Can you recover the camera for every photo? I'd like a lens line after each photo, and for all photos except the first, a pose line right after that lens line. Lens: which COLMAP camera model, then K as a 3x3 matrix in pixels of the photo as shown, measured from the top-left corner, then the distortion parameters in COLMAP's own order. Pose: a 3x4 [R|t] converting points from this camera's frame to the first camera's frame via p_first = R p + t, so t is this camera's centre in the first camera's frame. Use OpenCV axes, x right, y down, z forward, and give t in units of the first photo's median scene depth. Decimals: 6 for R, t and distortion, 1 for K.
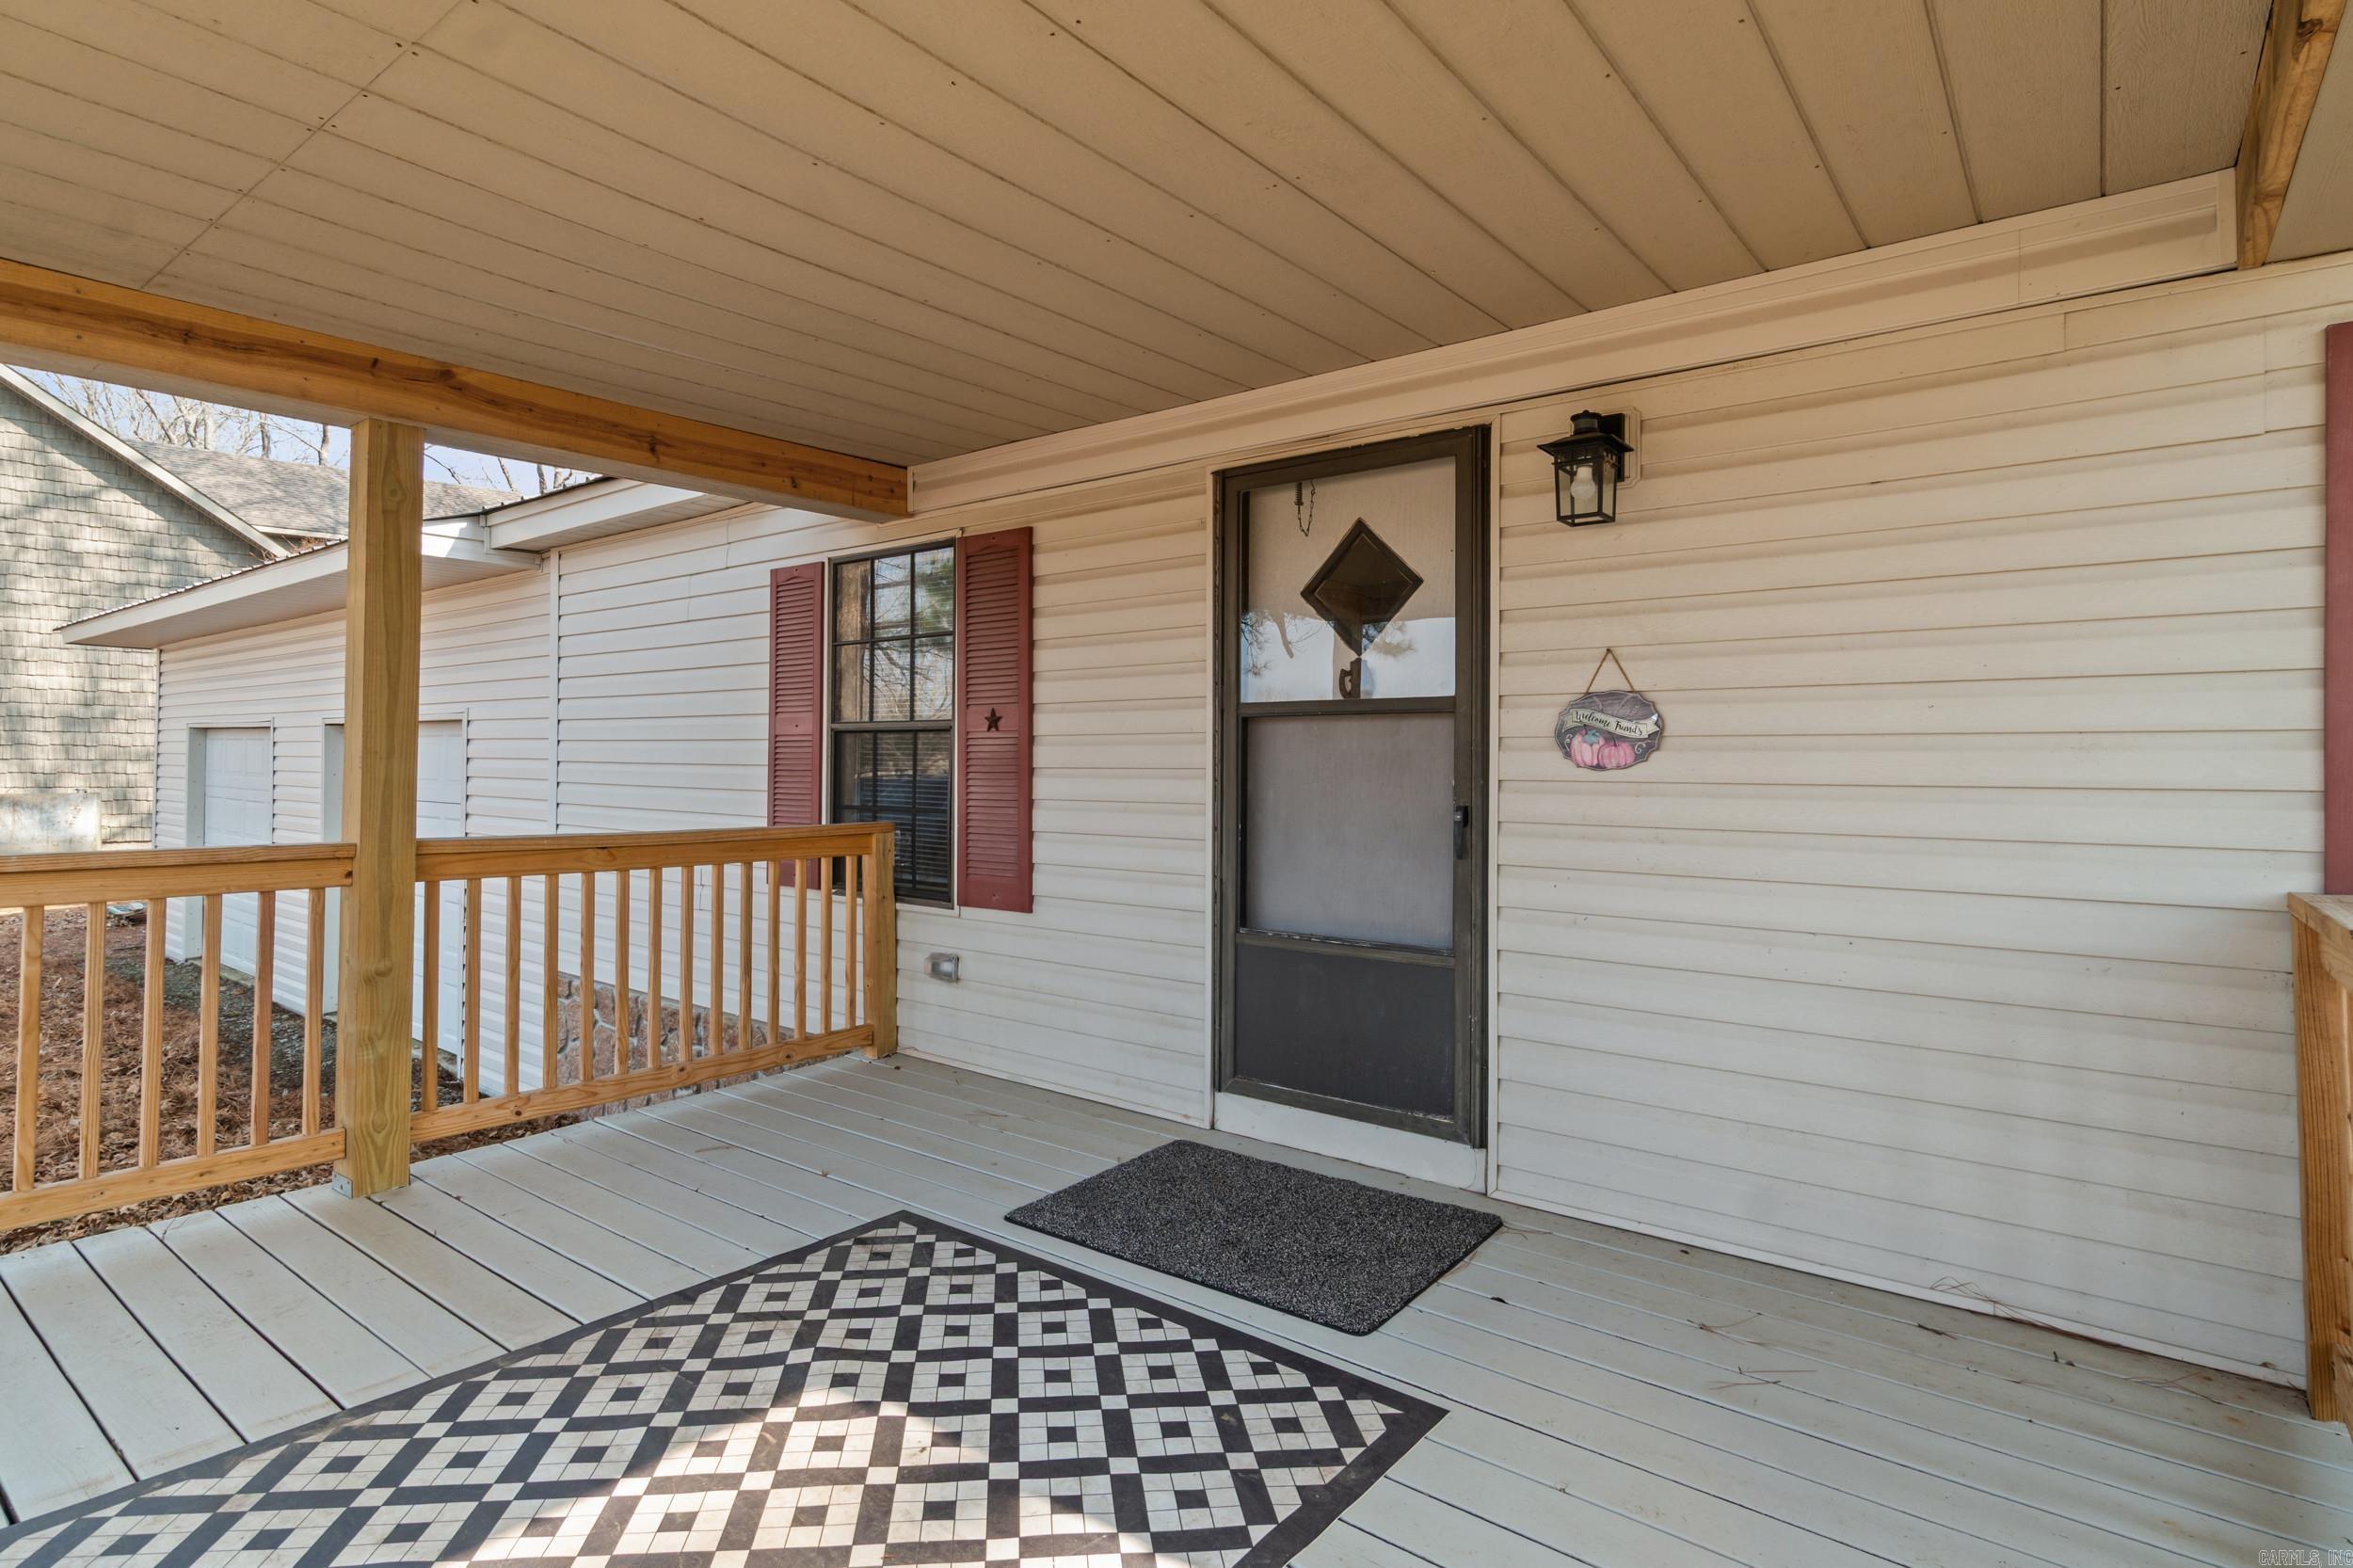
lens RADIAL K [[1210.7, 0, 1124.0], [0, 1210.7, 754.2], [0, 0, 1]] dist [-0.006389, 0.000418]
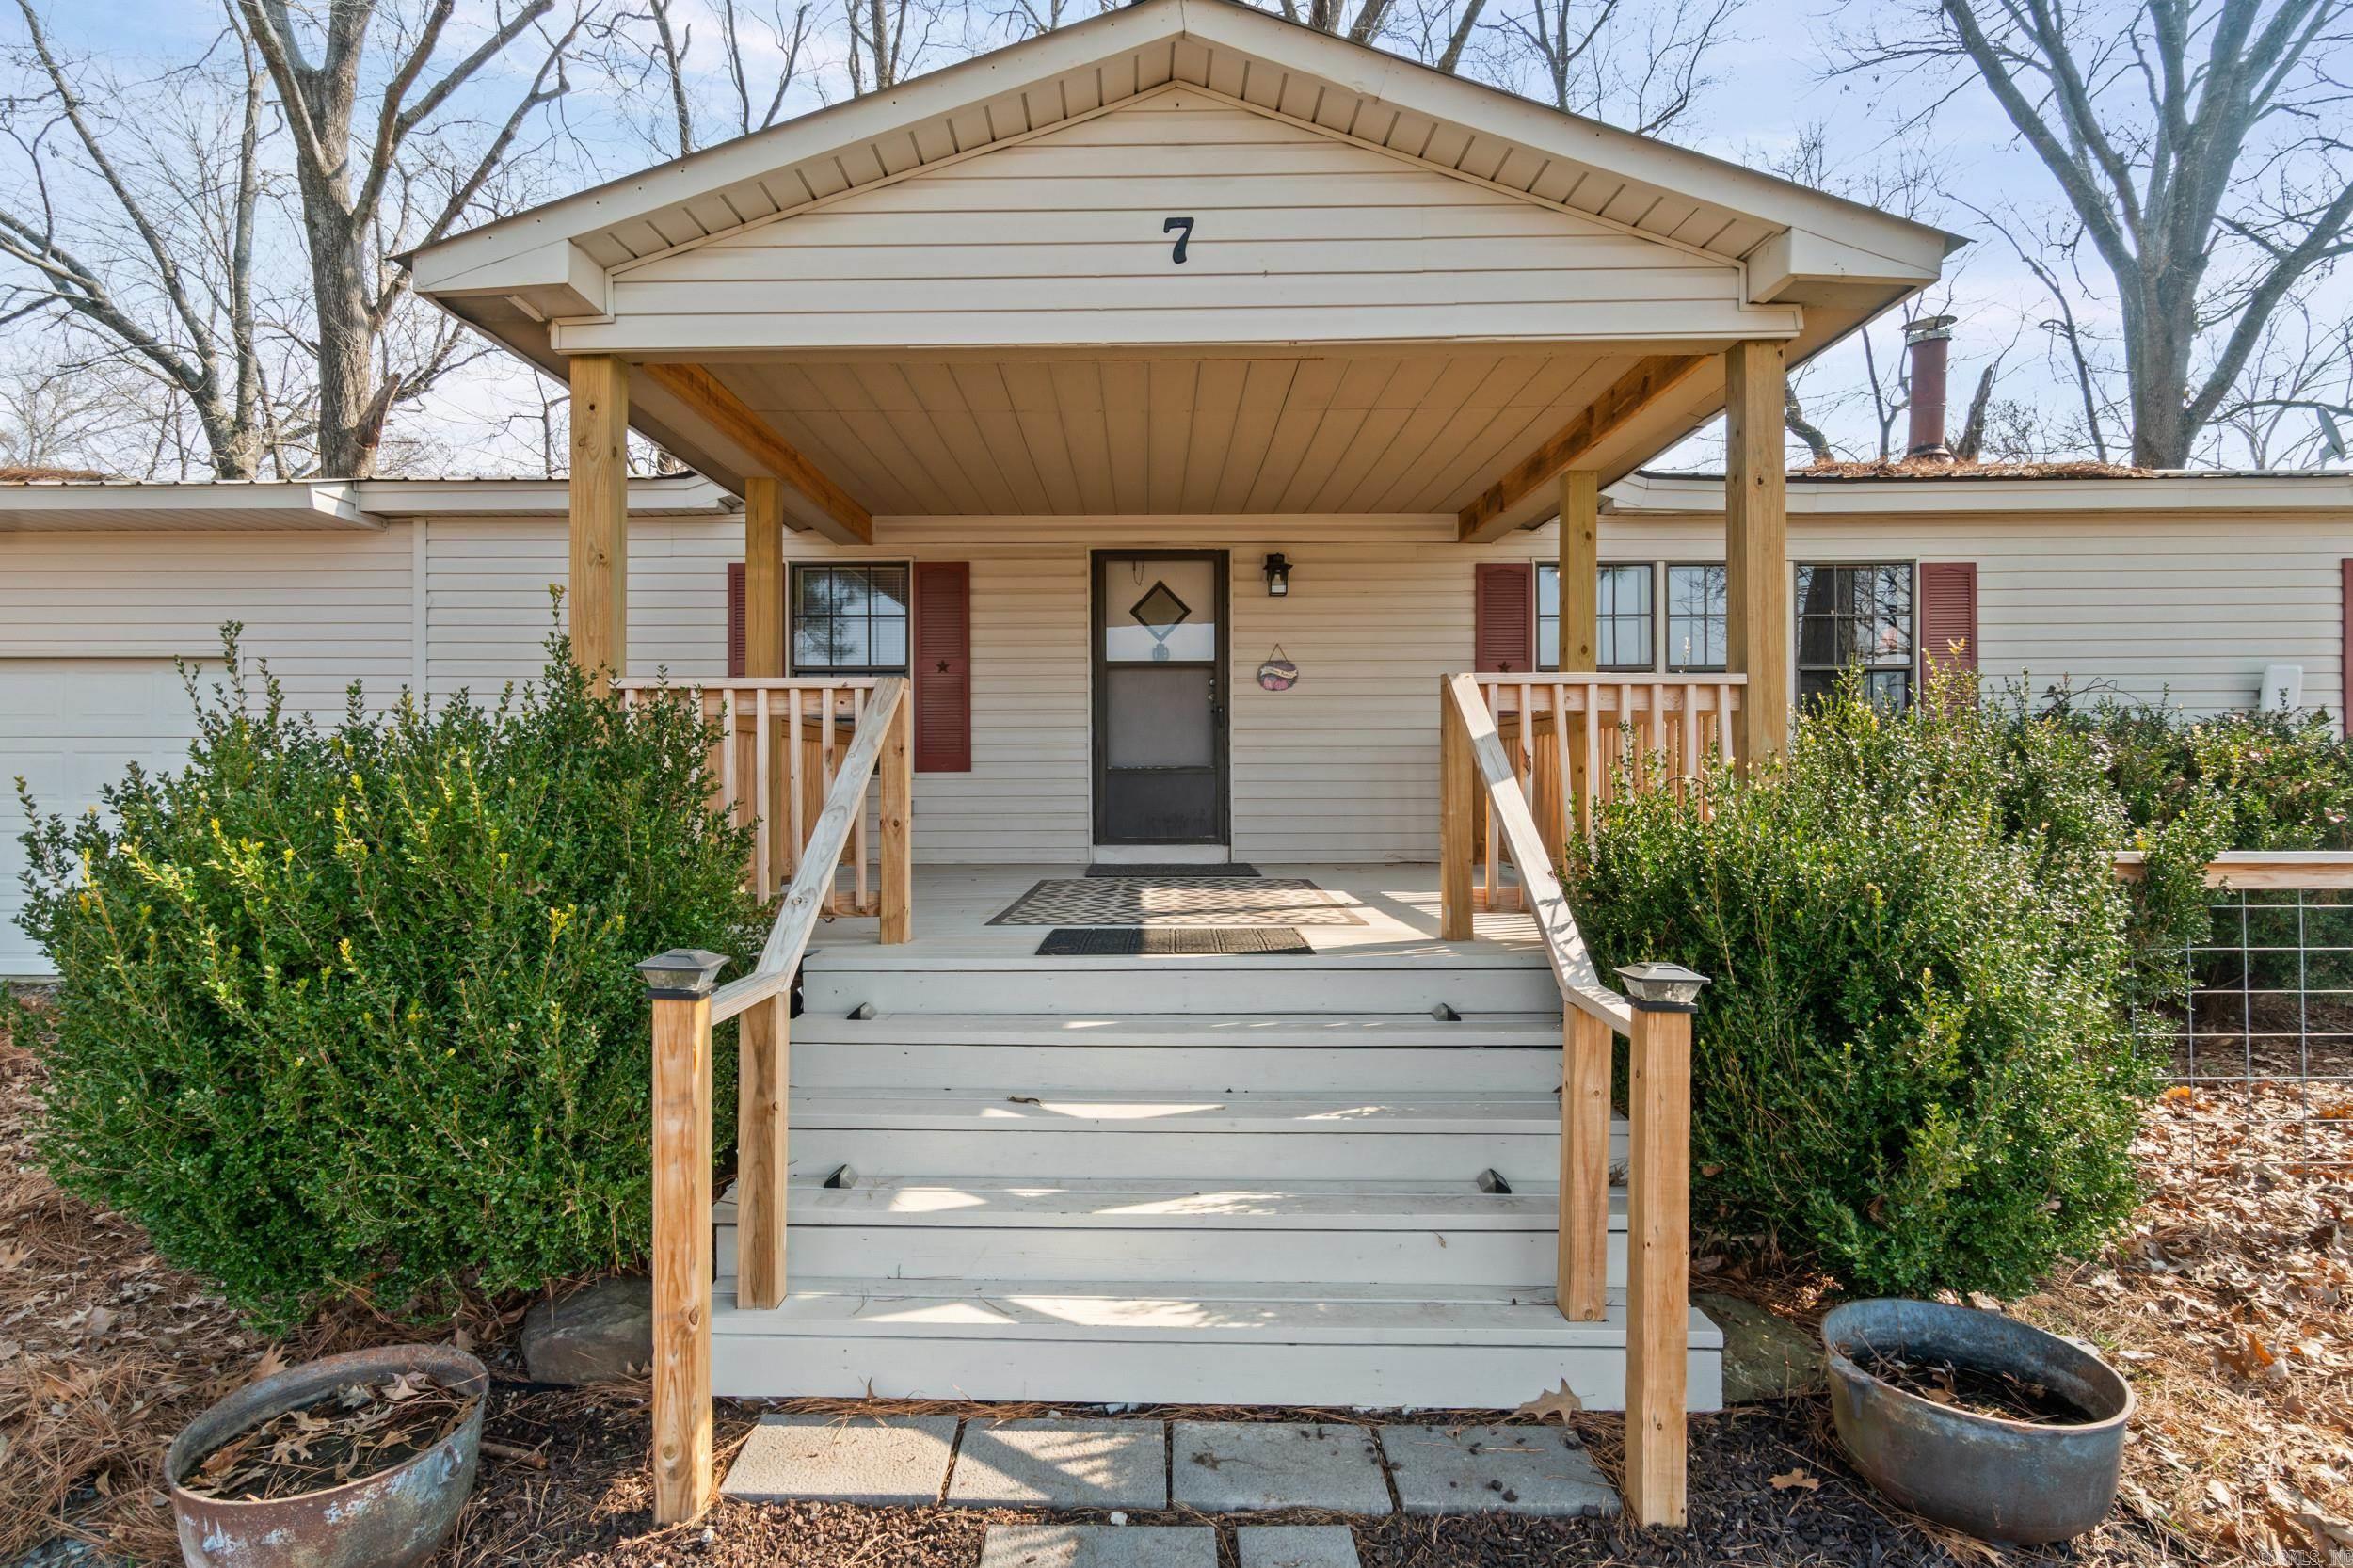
lens RADIAL K [[1210.7, 0, 1165.2], [0, 1210.7, 782.4], [0, 0, 1]] dist [-0.006389, 0.000418]
pose [[0.793272, -0.010613, 0.608774, -1.119148], [-0.000830, 0.999828, 0.018512, 0.131656], [-0.608866, -0.015191, 0.793127, -0.752304]]
